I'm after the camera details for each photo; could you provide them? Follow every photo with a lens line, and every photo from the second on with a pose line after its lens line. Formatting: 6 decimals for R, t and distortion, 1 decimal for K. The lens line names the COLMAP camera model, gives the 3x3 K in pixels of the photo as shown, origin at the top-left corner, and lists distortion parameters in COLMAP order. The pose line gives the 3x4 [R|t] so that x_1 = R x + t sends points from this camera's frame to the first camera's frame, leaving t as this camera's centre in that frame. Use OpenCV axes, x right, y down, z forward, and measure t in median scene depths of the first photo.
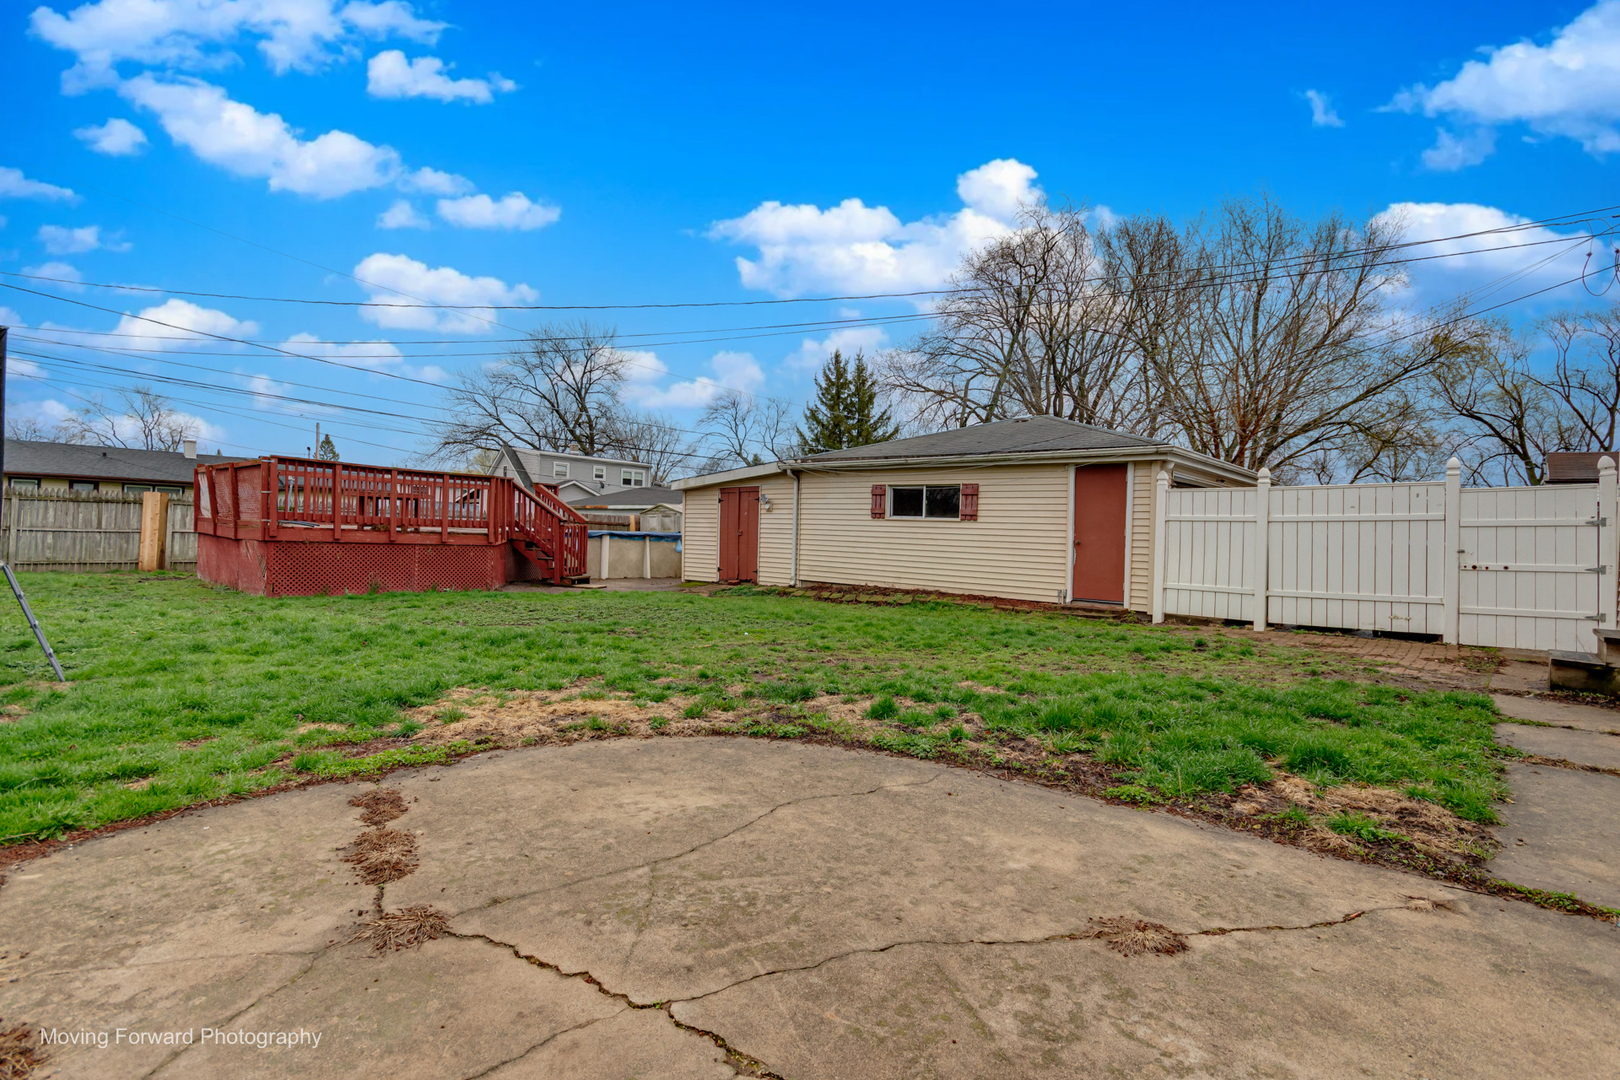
lens RADIAL K [[738.7, 0, 798.7], [0, 738.7, 537.0], [0, 0, 1]] dist [0.003491, 0.000096]
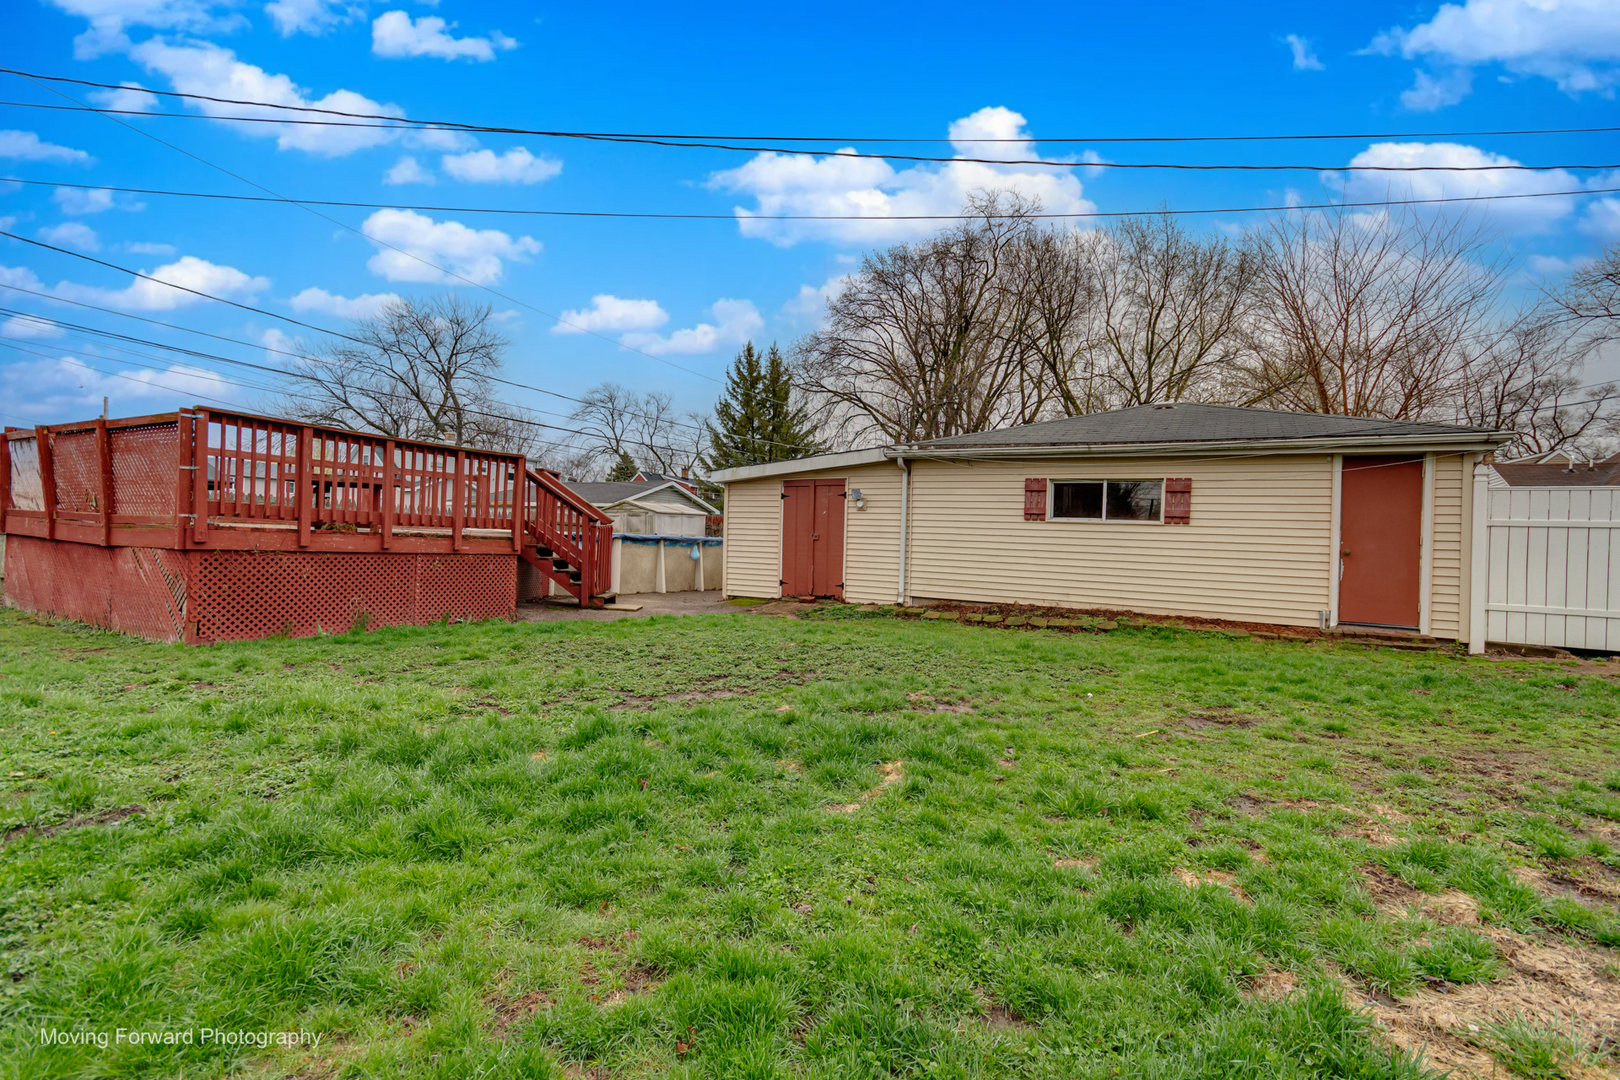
lens RADIAL K [[738.7, 0, 810.8], [0, 738.7, 531.6], [0, 0, 1]] dist [0.003491, 0.000096]
pose [[0.980304, 0.004932, 0.197433, -0.262780], [-0.003209, 0.999954, -0.009048, -0.004344], [-0.197469, 0.008236, 0.980275, 0.241880]]
